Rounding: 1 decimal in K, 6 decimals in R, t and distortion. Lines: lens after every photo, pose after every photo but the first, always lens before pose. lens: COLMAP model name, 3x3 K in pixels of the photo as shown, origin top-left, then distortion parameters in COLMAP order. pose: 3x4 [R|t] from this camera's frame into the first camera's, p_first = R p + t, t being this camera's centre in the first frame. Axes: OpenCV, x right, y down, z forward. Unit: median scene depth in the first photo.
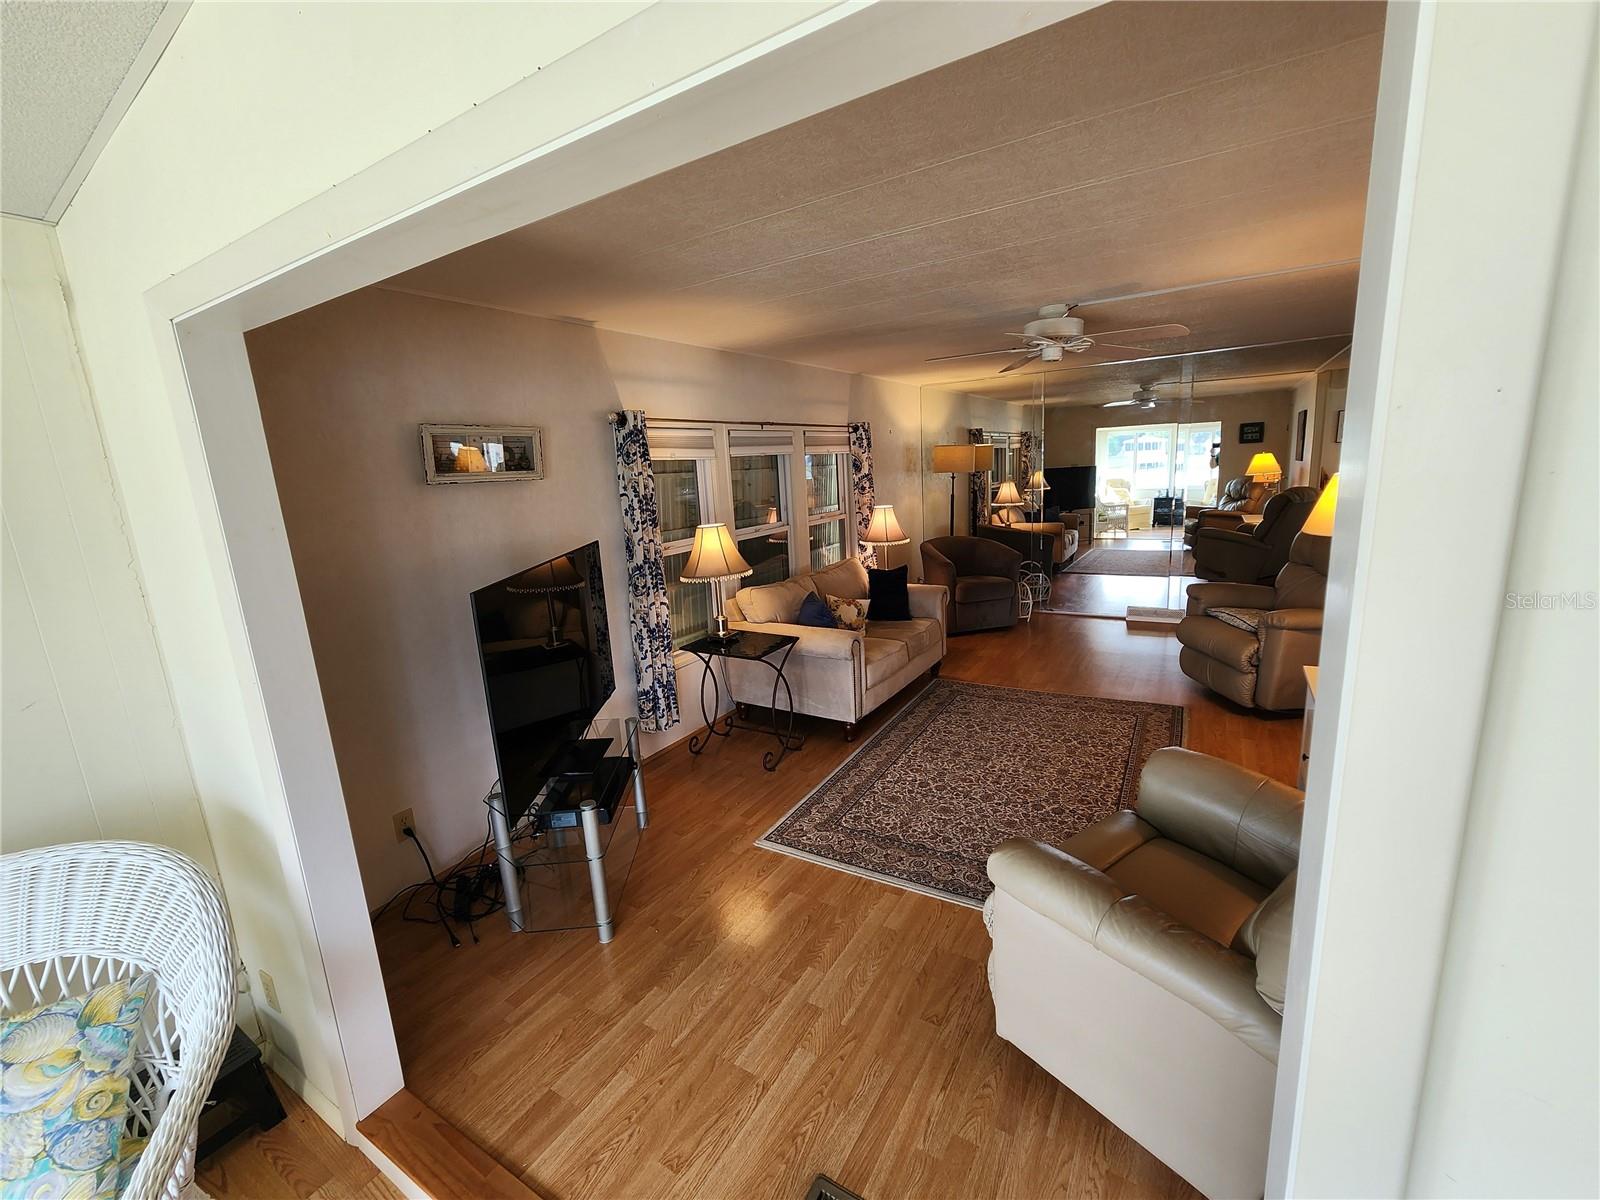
lens RADIAL K [[661.0, 0, 794.2], [0, 661.0, 600.6], [0, 0, 1]] dist [0.001962, 0.000787]
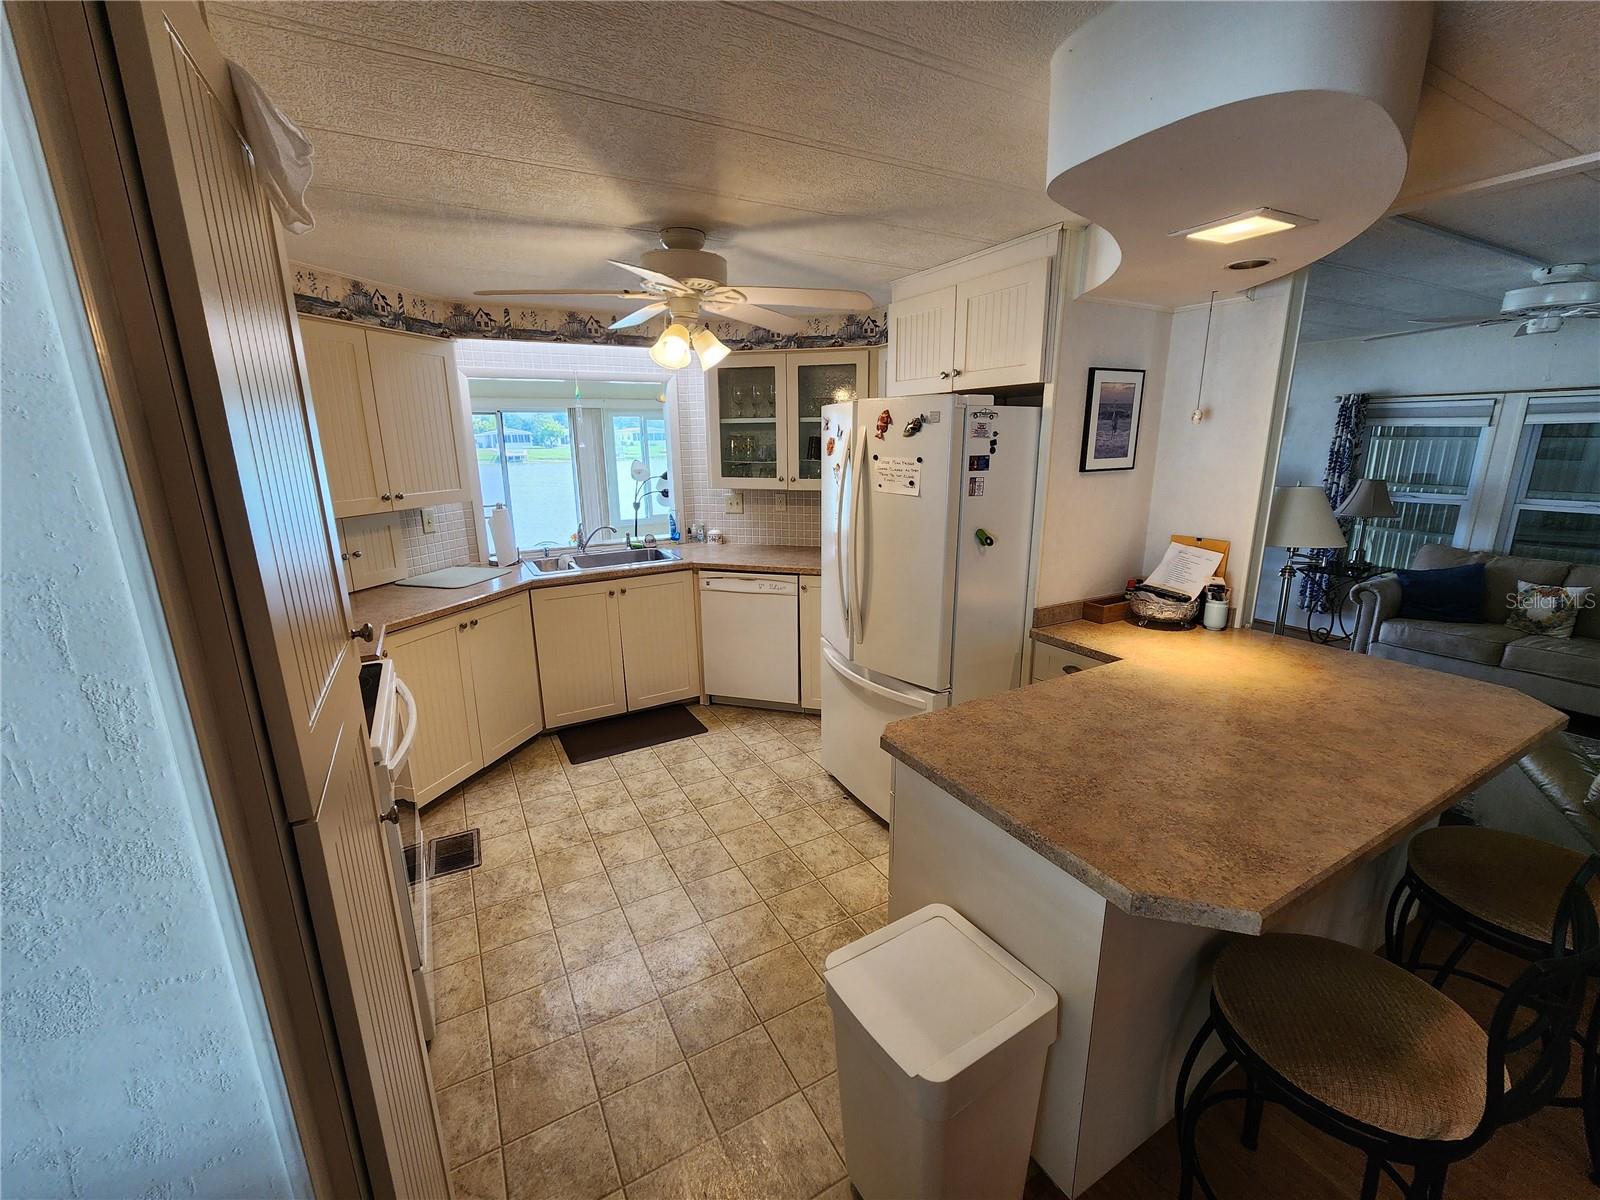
lens RADIAL K [[661.0, 0, 805.2], [0, 661.0, 599.2], [0, 0, 1]] dist [0.001962, 0.000787]
pose [[-0.476974, 0.269252, -0.836659, 1.465190], [-0.141621, 0.915937, 0.375502, -0.209499], [0.867432, 0.297593, -0.398747, 0.548200]]
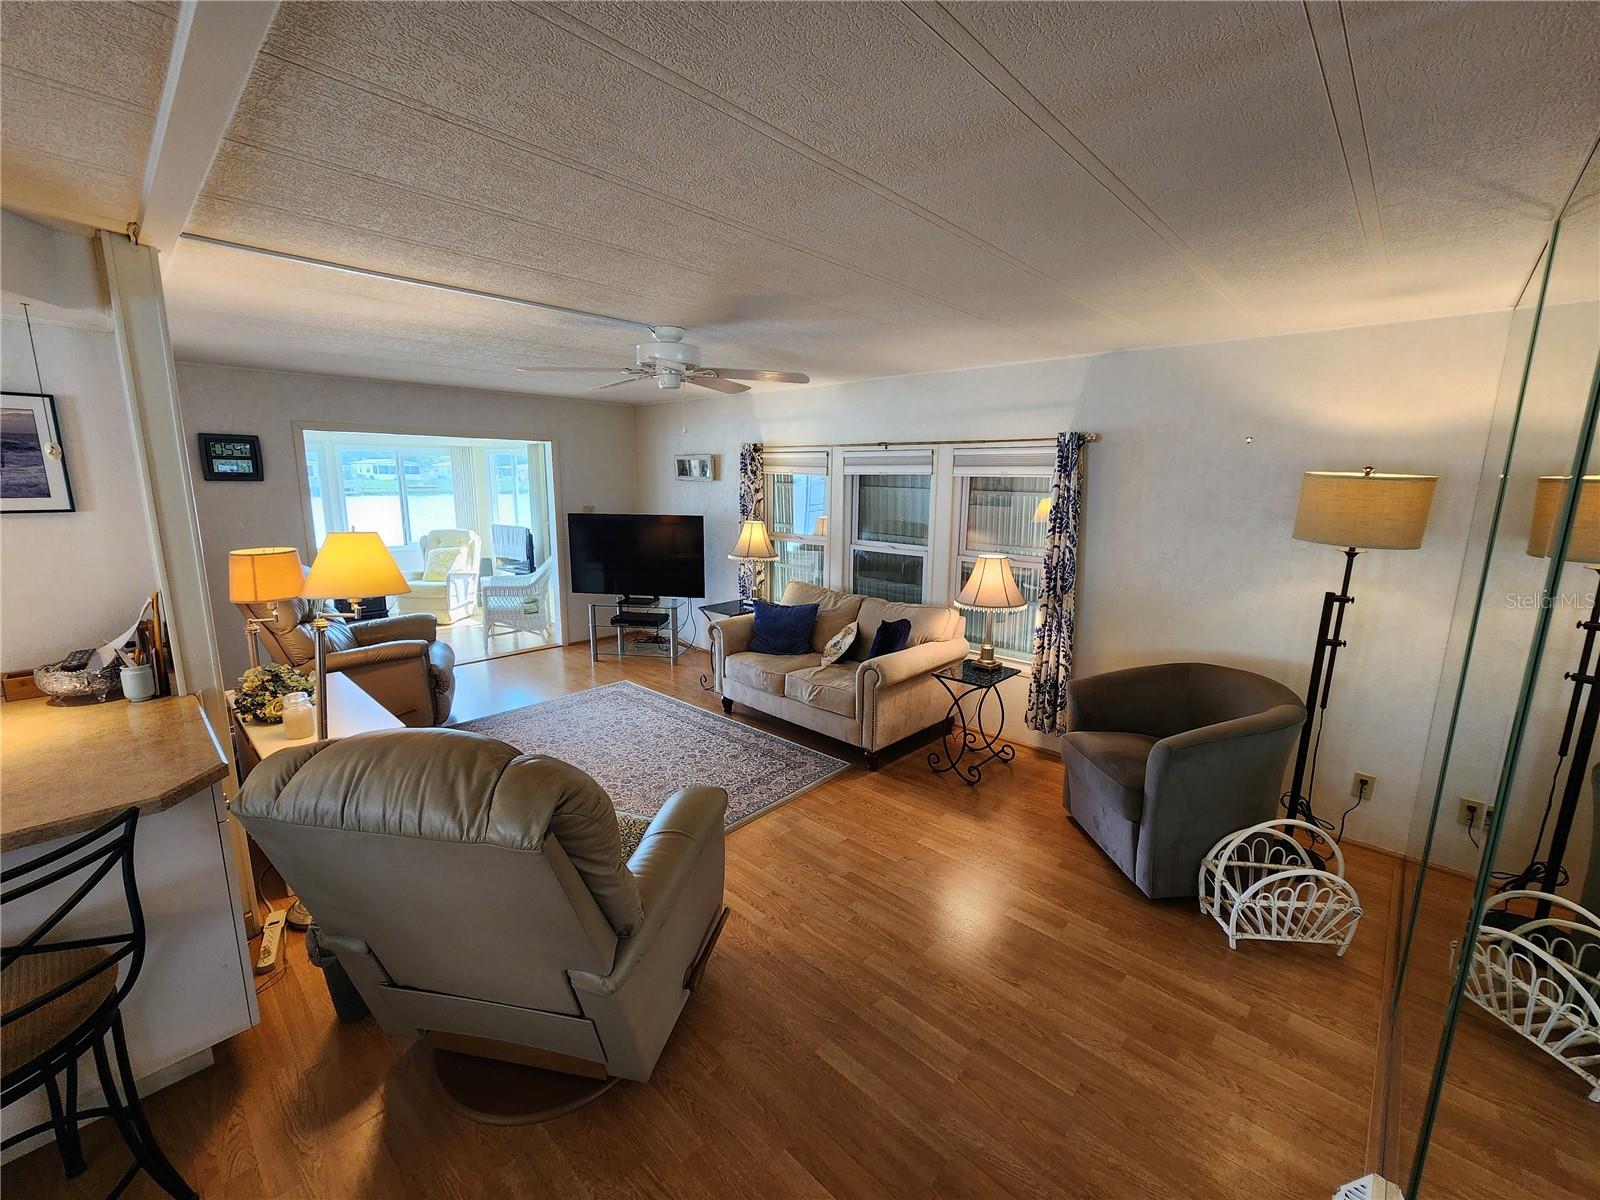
lens RADIAL K [[661.0, 0, 805.4], [0, 661.0, 599.2], [0, 0, 1]] dist [0.001962, 0.000787]
pose [[-0.197406, 0.231995, -0.952475, 1.137803], [-0.199719, 0.941700, 0.270764, -0.332757], [0.959762, 0.243678, -0.139564, 1.226566]]
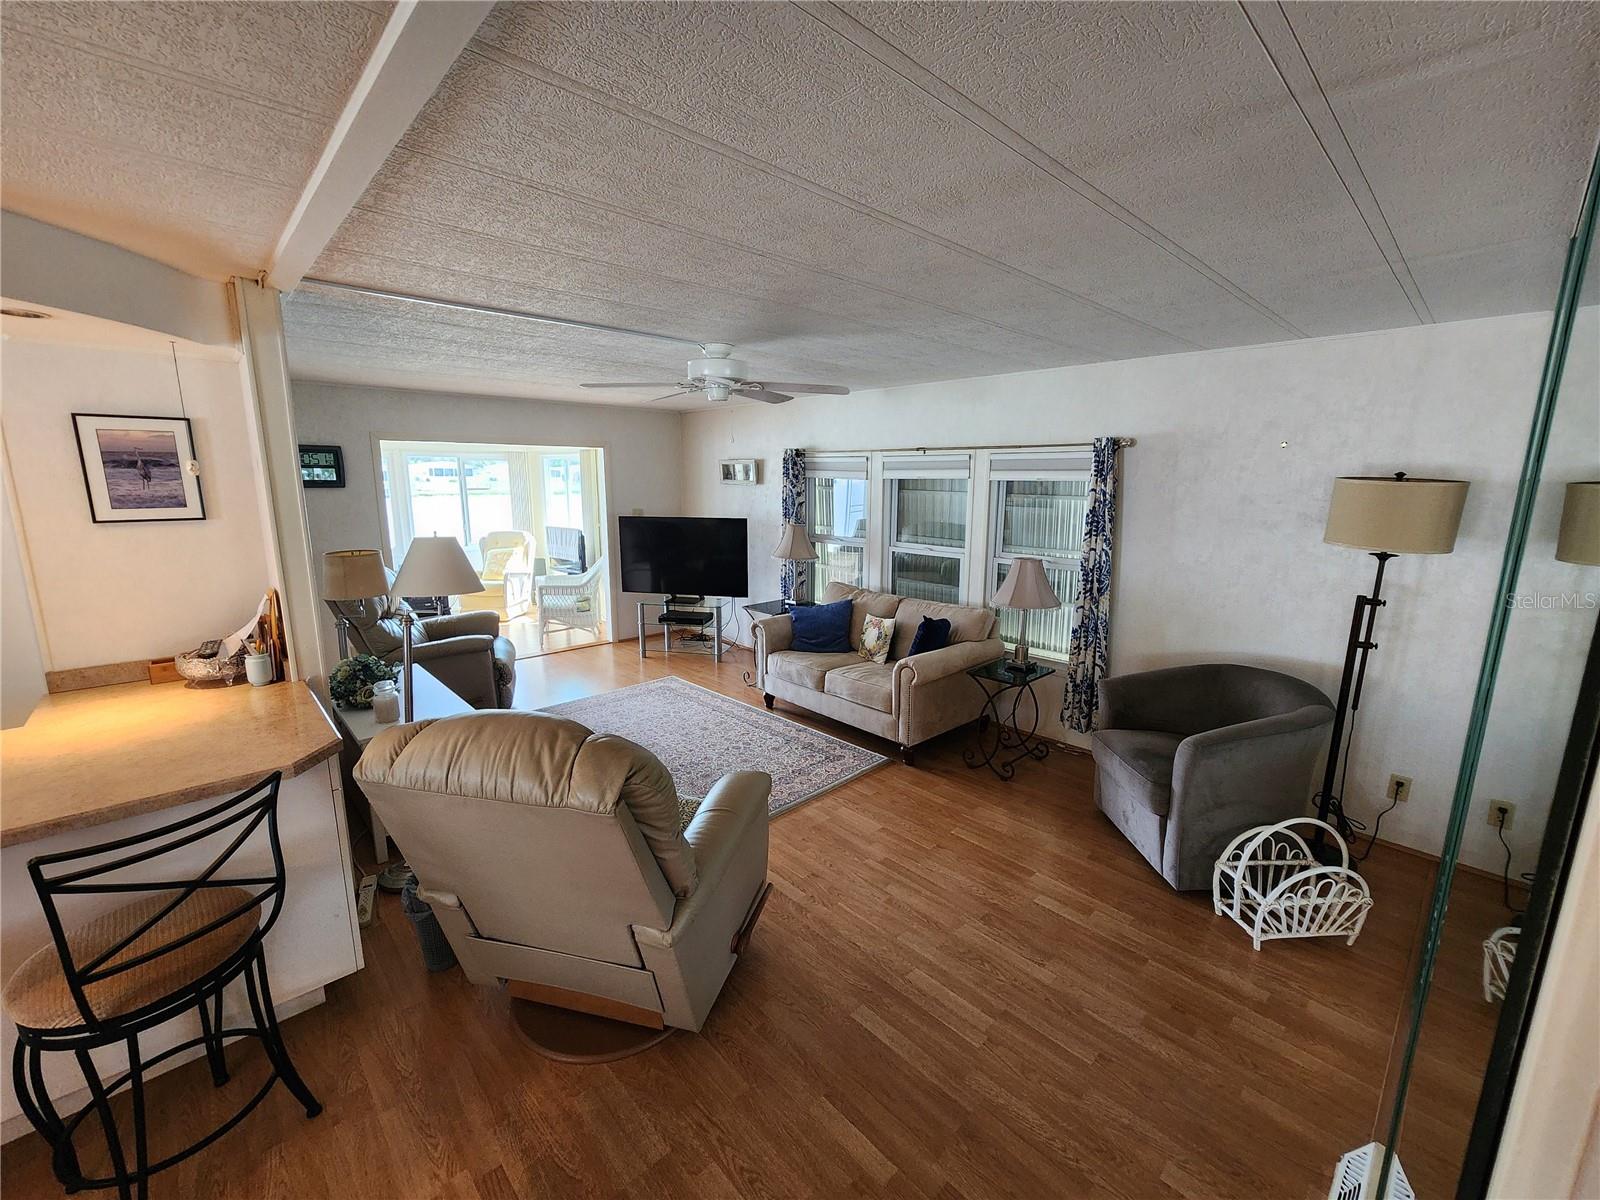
lens RADIAL K [[661.0, 0, 807.0], [0, 661.0, 601.5], [0, 0, 1]] dist [0.001962, 0.000787]
pose [[-0.254267, 0.234269, -0.938332, 1.181295], [-0.188454, 0.939620, 0.285657, -0.345867], [0.948596, 0.249465, -0.194765, 1.234459]]
